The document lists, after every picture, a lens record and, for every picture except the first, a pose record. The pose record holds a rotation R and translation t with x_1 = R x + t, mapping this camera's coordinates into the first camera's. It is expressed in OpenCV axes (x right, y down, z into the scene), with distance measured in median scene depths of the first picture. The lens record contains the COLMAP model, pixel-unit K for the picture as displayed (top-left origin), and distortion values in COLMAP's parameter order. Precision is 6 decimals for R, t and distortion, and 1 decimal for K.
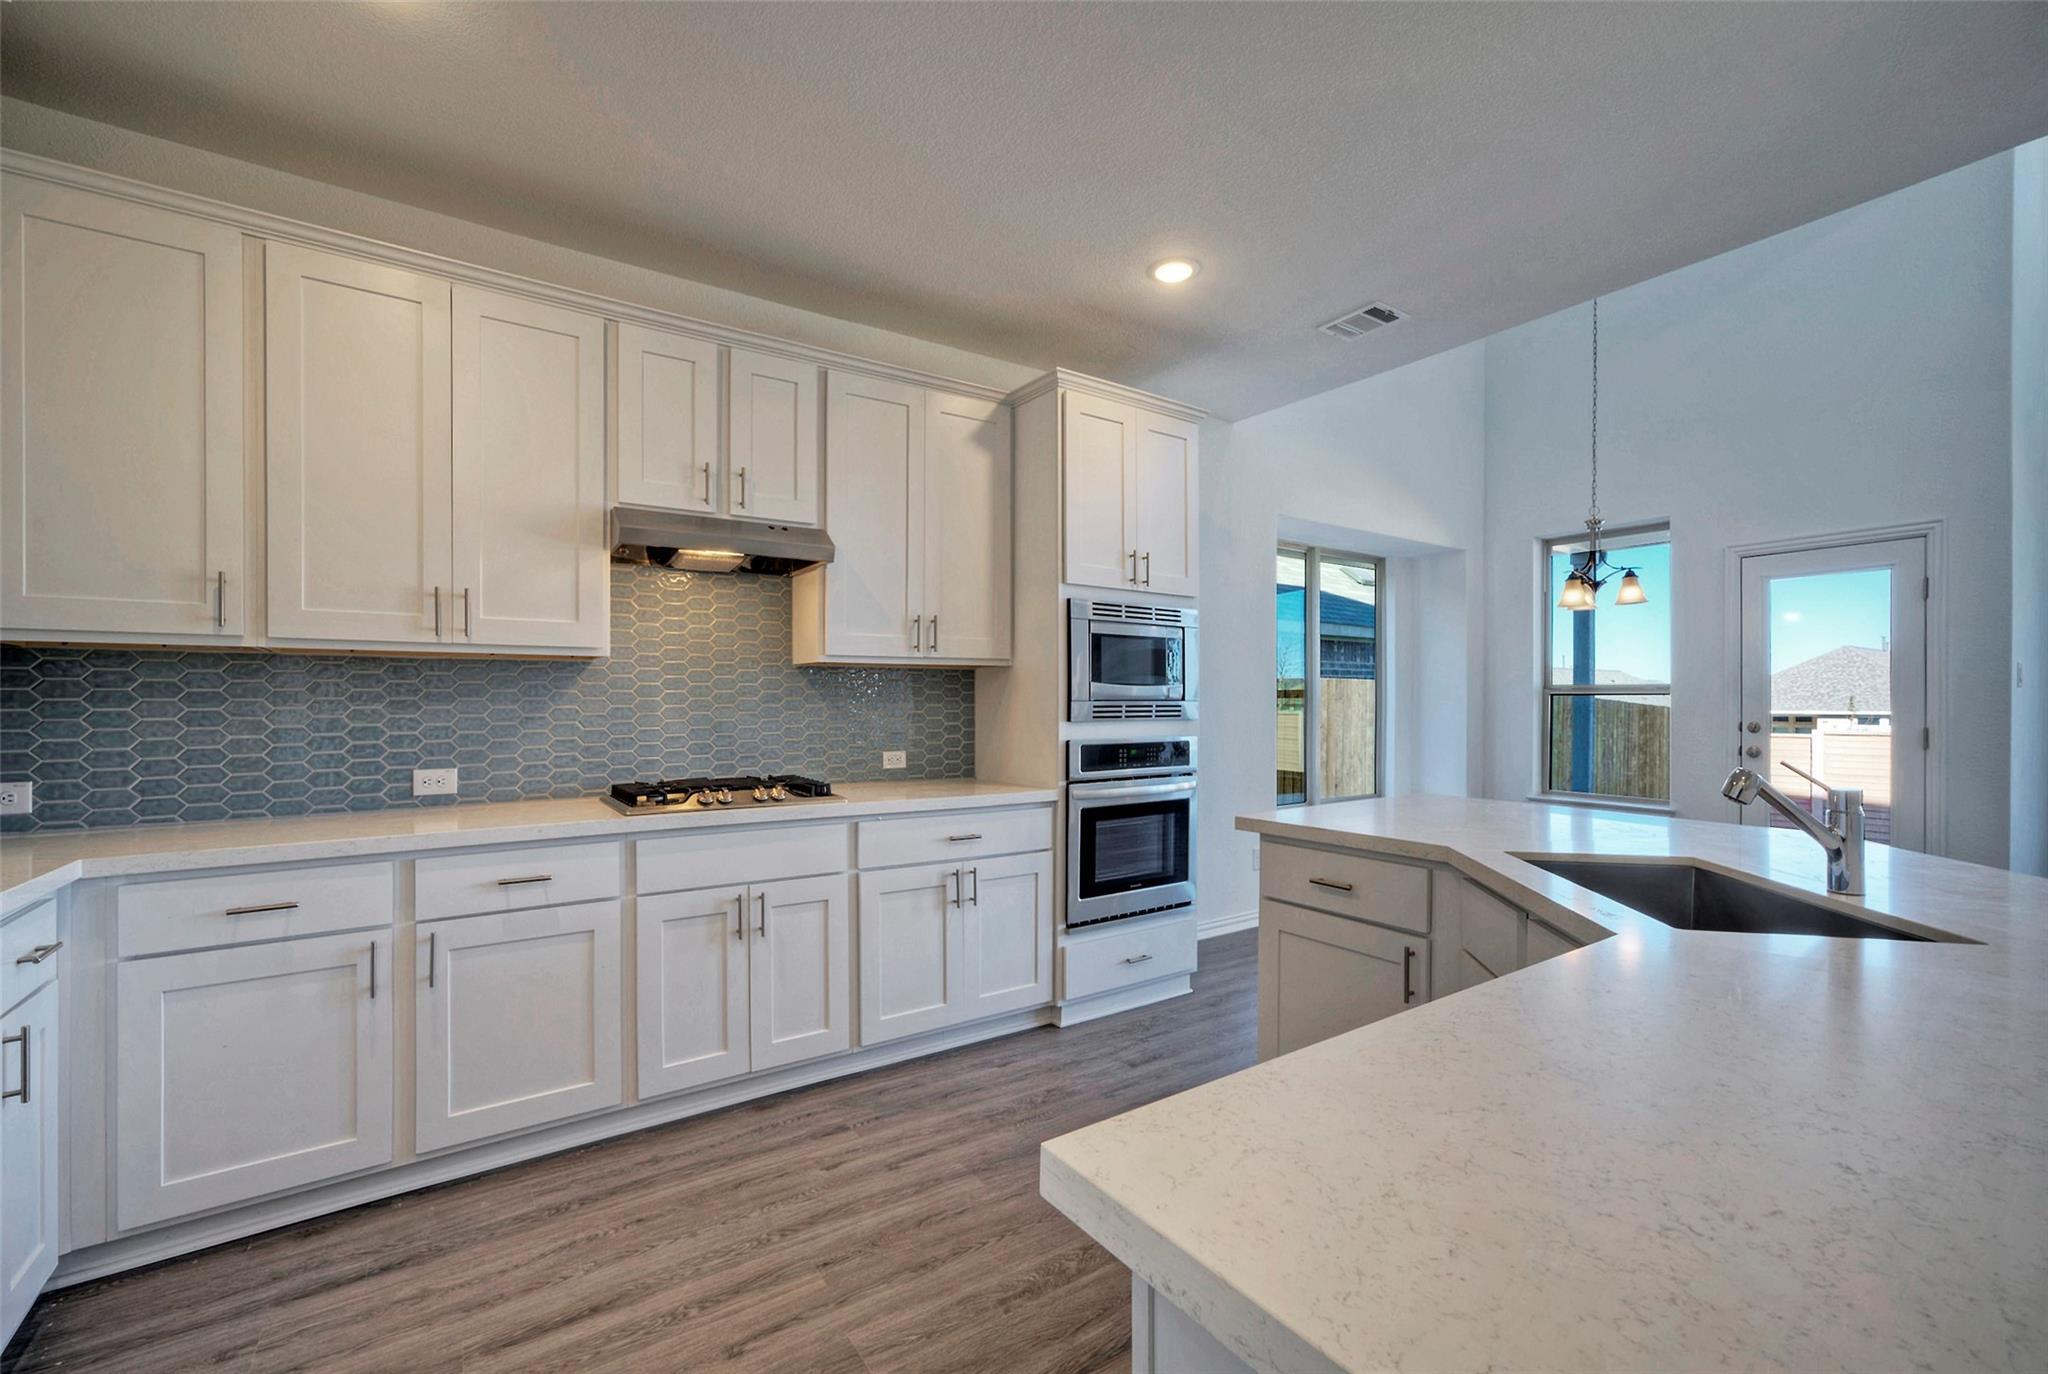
lens RADIAL K [[859.4, 0, 1044.9], [0, 859.4, 690.6], [0, 0, 1]] dist [0.001999, 0.000754]
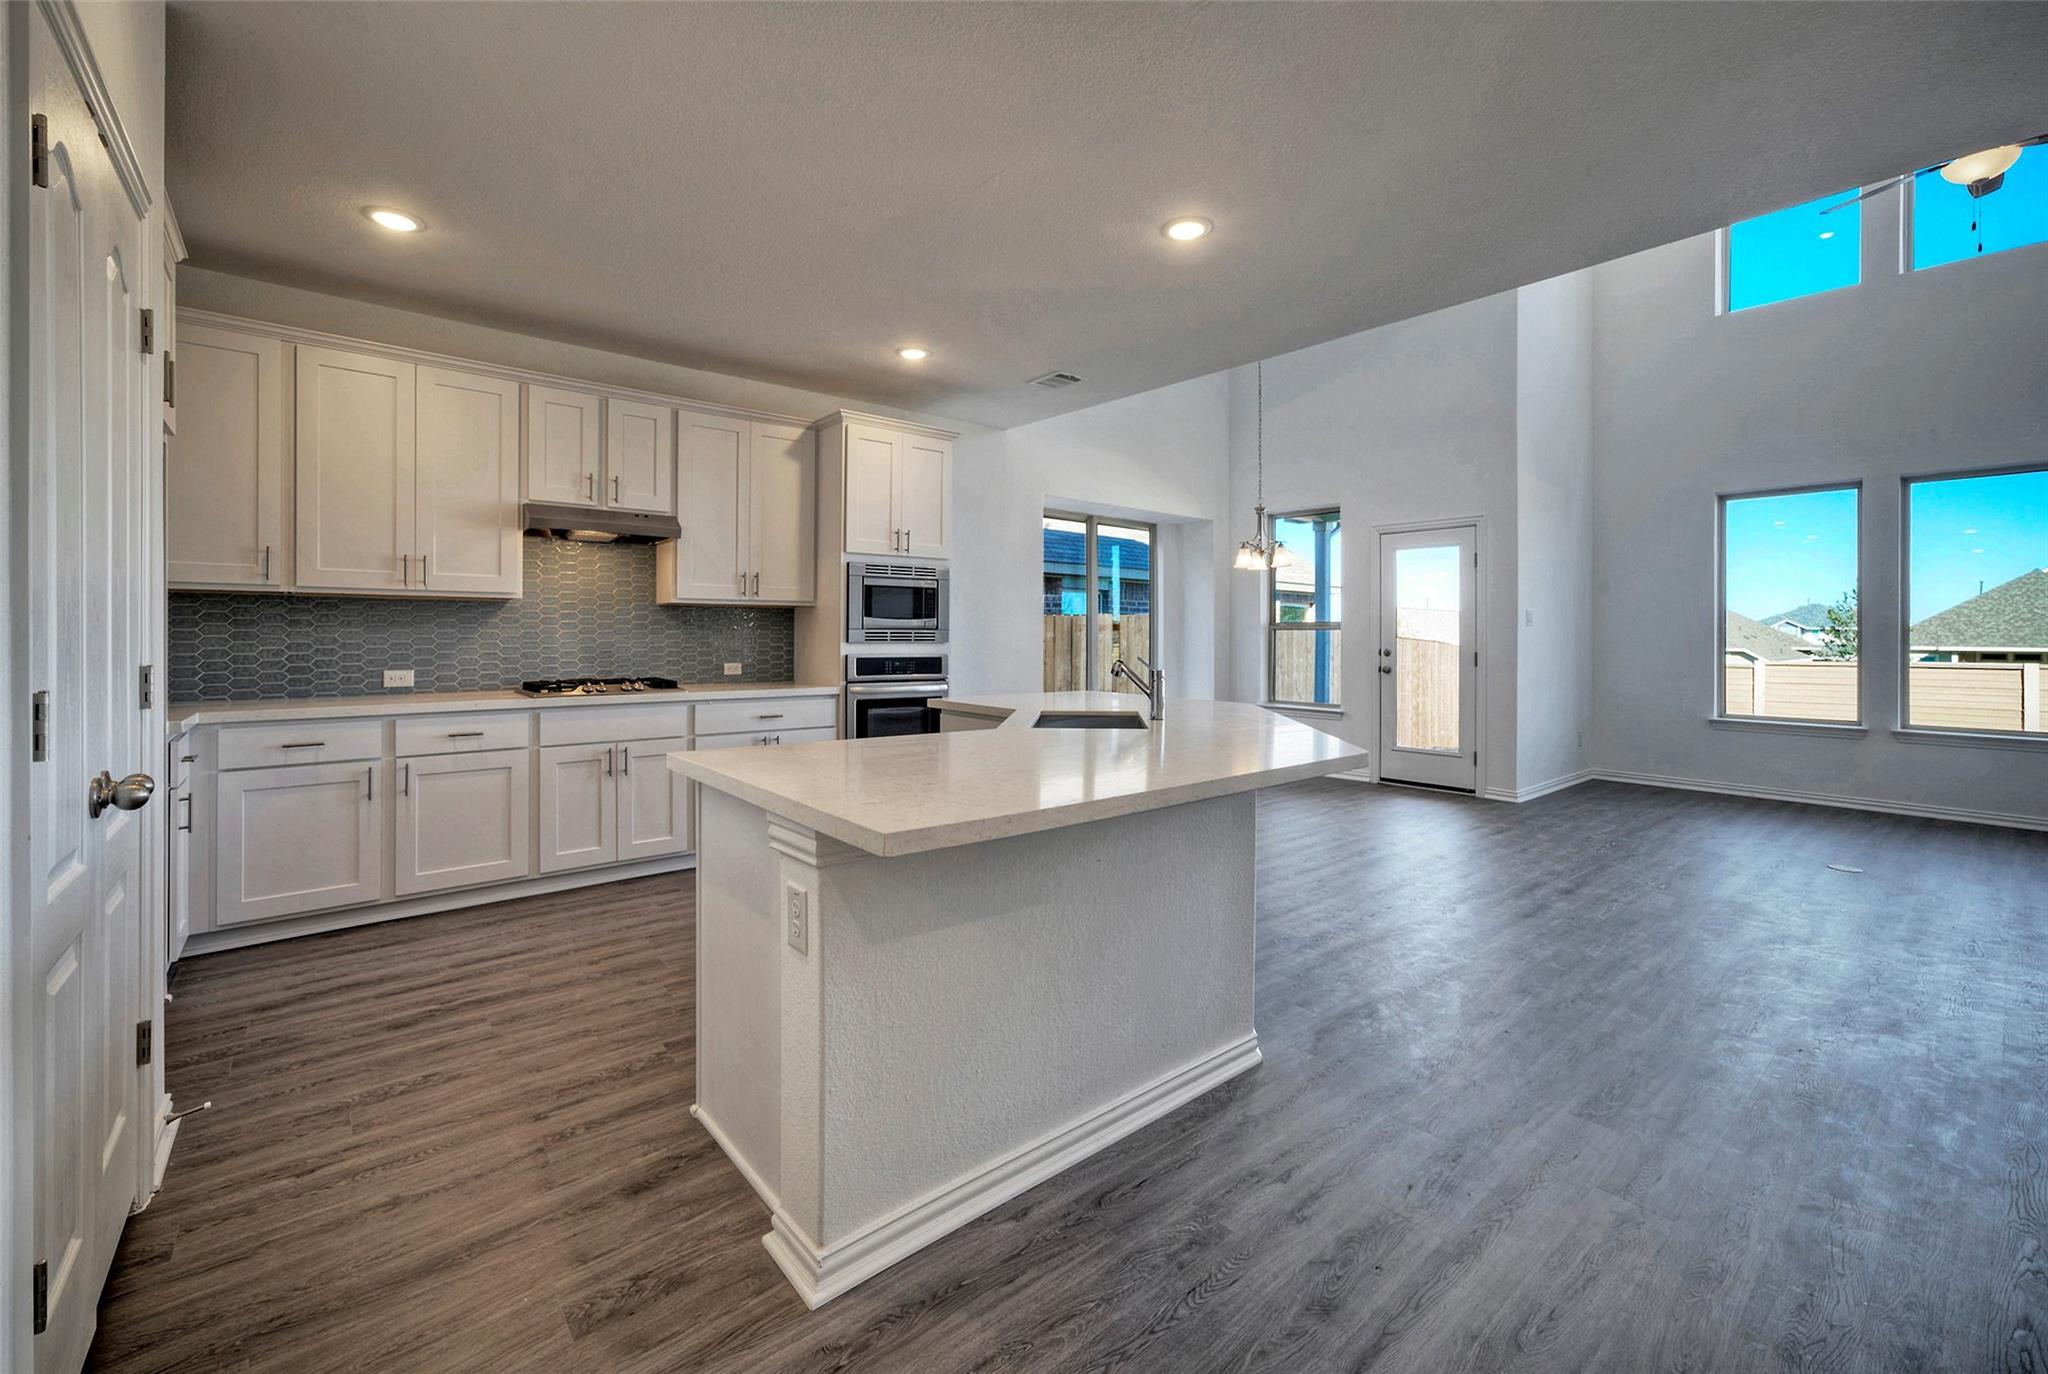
lens RADIAL K [[859.4, 0, 1117.2], [0, 859.4, 629.1], [0, 0, 1]] dist [0.001999, 0.000754]
pose [[0.990324, 0.004836, 0.138689, 0.340419], [-0.005227, 0.999983, 0.002454, 0.006558], [-0.138675, -0.003156, 0.990333, -0.683127]]
